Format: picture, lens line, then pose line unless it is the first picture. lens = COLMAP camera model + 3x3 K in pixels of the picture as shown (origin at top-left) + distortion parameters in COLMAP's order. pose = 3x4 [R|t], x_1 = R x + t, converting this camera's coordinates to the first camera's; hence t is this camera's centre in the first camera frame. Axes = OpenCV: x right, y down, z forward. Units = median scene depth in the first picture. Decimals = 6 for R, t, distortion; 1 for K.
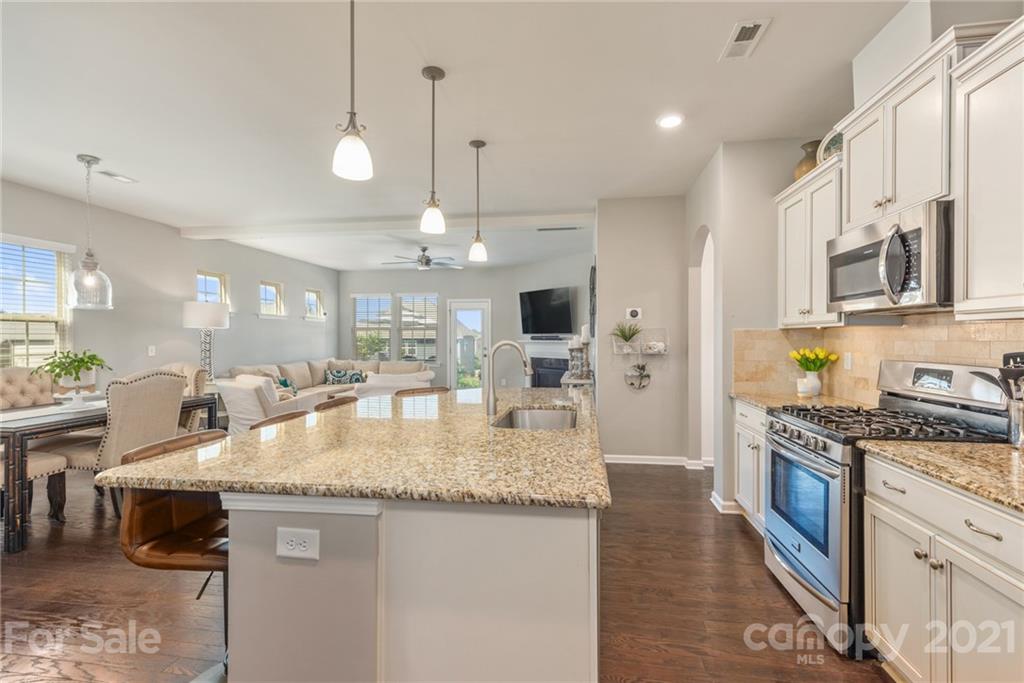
lens RADIAL K [[454.3, 0, 516.4], [0, 454.3, 338.3], [0, 0, 1]] dist [0.010281, 0.000504]
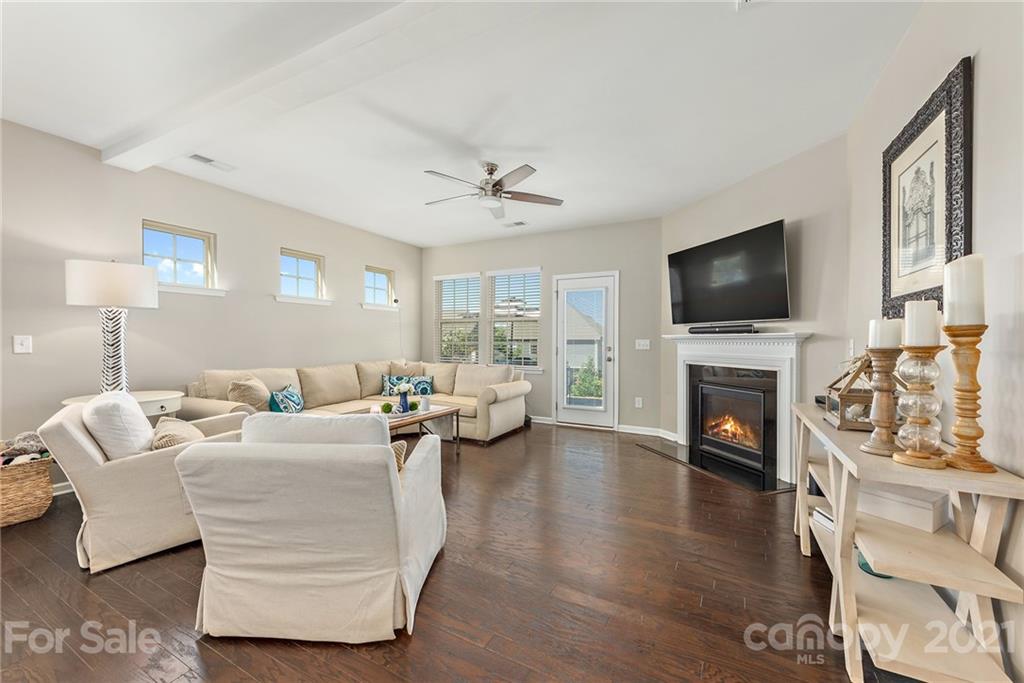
lens RADIAL K [[397.3, 0, 519.0], [0, 397.3, 343.6], [0, 0, 1]] dist [0.007204, -0.001148]
pose [[0.948104, 0.006663, -0.317891, -0.011777], [-0.004258, 0.999957, 0.008259, 0.012782], [0.317932, -0.006477, 0.948091, 0.465028]]
